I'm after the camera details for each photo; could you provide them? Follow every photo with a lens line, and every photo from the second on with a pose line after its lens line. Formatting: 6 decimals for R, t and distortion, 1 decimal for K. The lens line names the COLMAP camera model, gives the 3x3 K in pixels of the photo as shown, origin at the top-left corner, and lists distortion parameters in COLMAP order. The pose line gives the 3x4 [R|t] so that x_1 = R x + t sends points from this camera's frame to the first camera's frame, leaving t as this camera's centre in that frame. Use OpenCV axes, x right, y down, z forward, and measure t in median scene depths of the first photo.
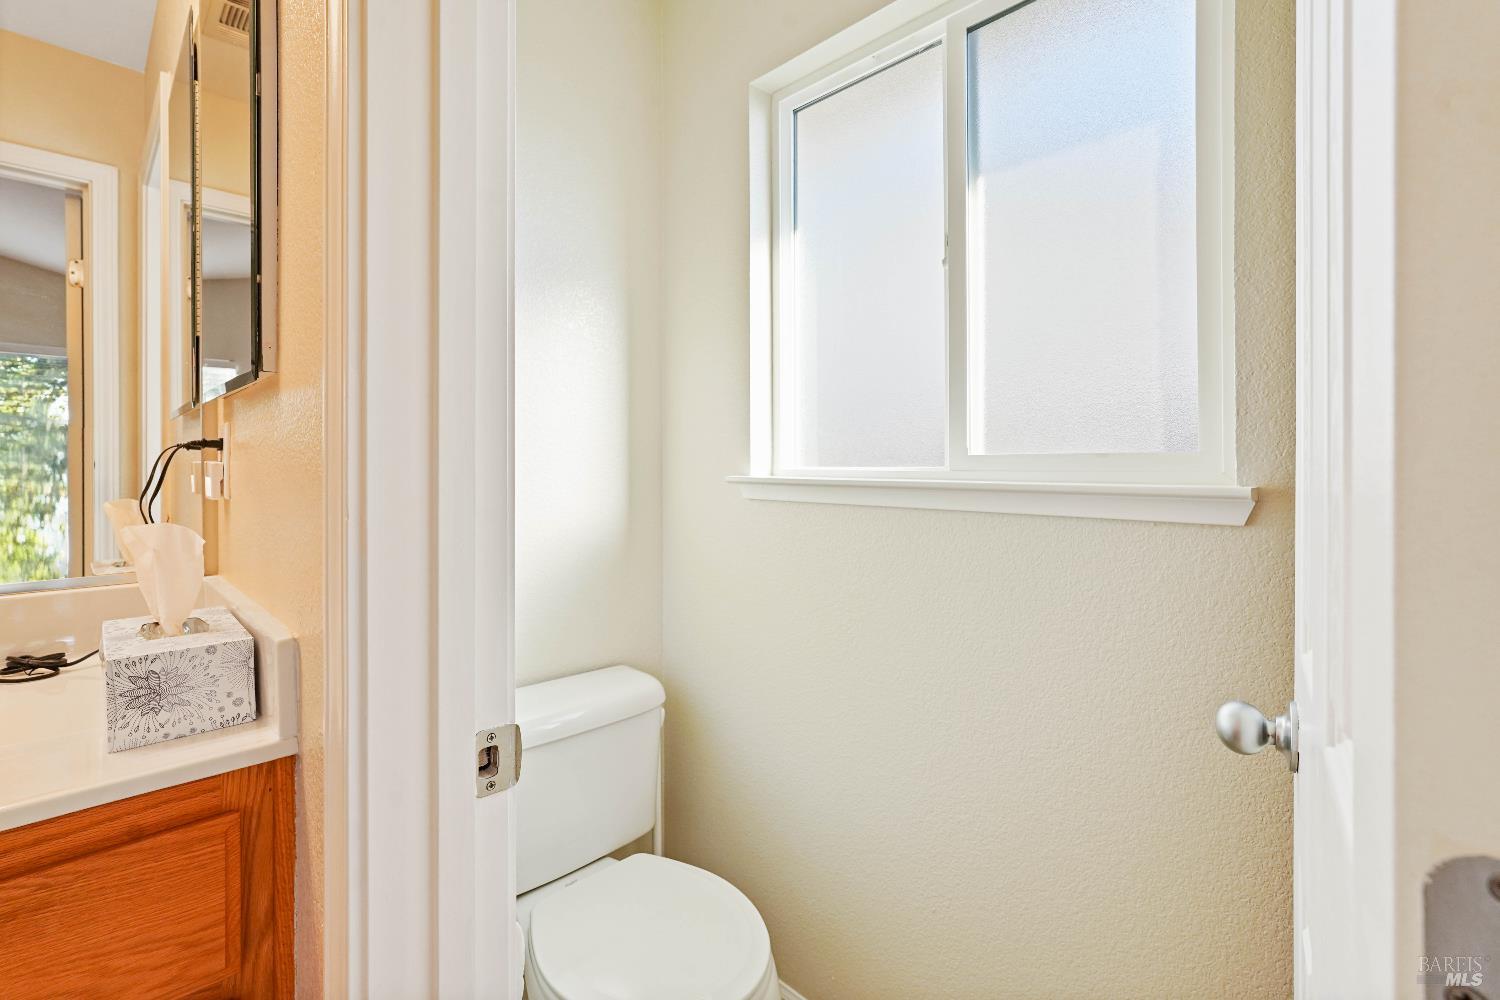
lens RADIAL K [[683.0, 0, 730.2], [0, 683.0, 474.6], [0, 0, 1]] dist [-0.008747, 0.007425]
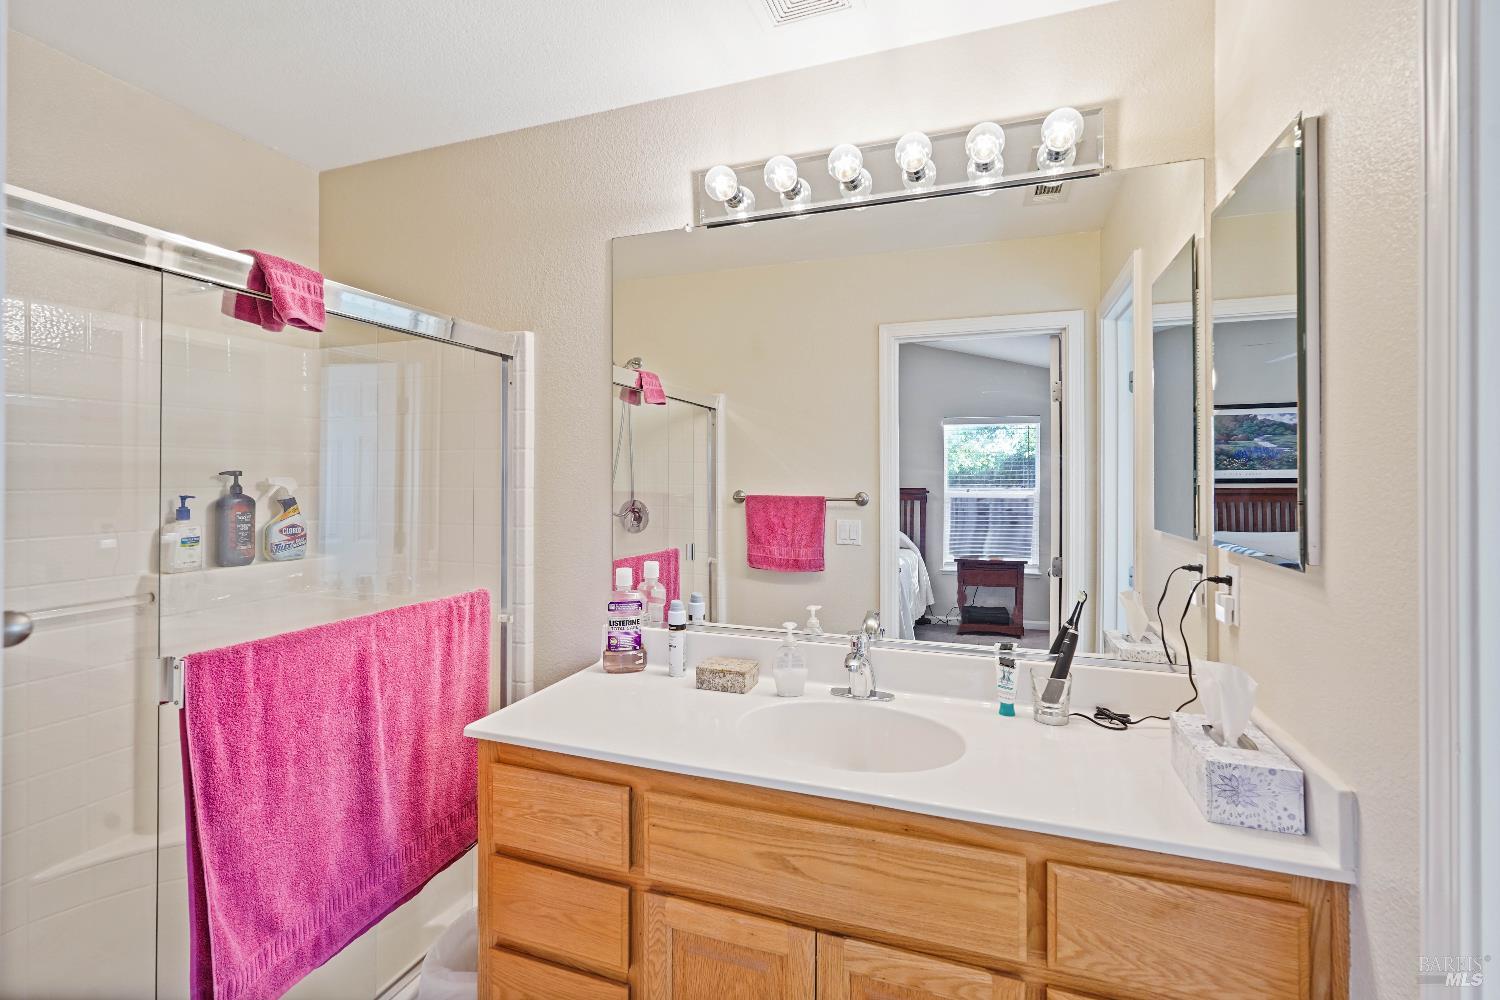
lens RADIAL K [[683.0, 0, 737.6], [0, 683.0, 473.7], [0, 0, 1]] dist [-0.008747, 0.007425]
pose [[0.447555, 0.001845, -0.894254, -0.014356], [-0.016753, 0.999840, -0.006321, -0.326084], [0.894099, 0.017810, 0.447514, -0.607797]]
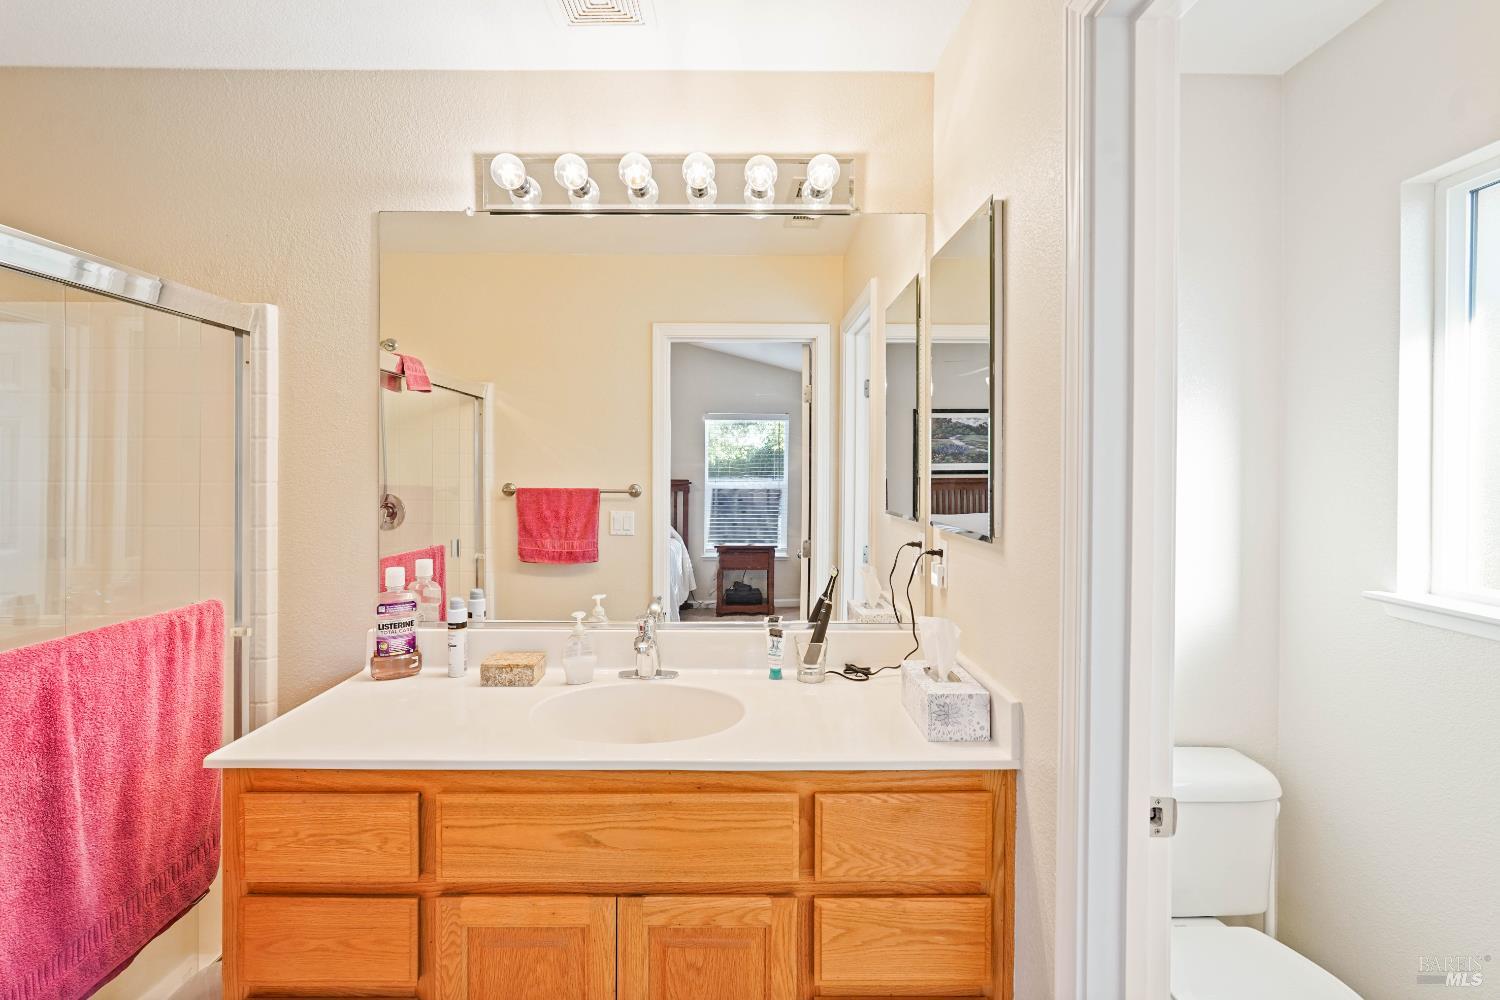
lens RADIAL K [[683.0, 0, 740.5], [0, 683.0, 474.6], [0, 0, 1]] dist [-0.008747, 0.007425]
pose [[0.731062, 0.013062, -0.682186, 0.018326], [-0.016174, 0.999868, 0.001812, -0.330800], [0.682120, 0.009708, 0.731176, -0.758569]]
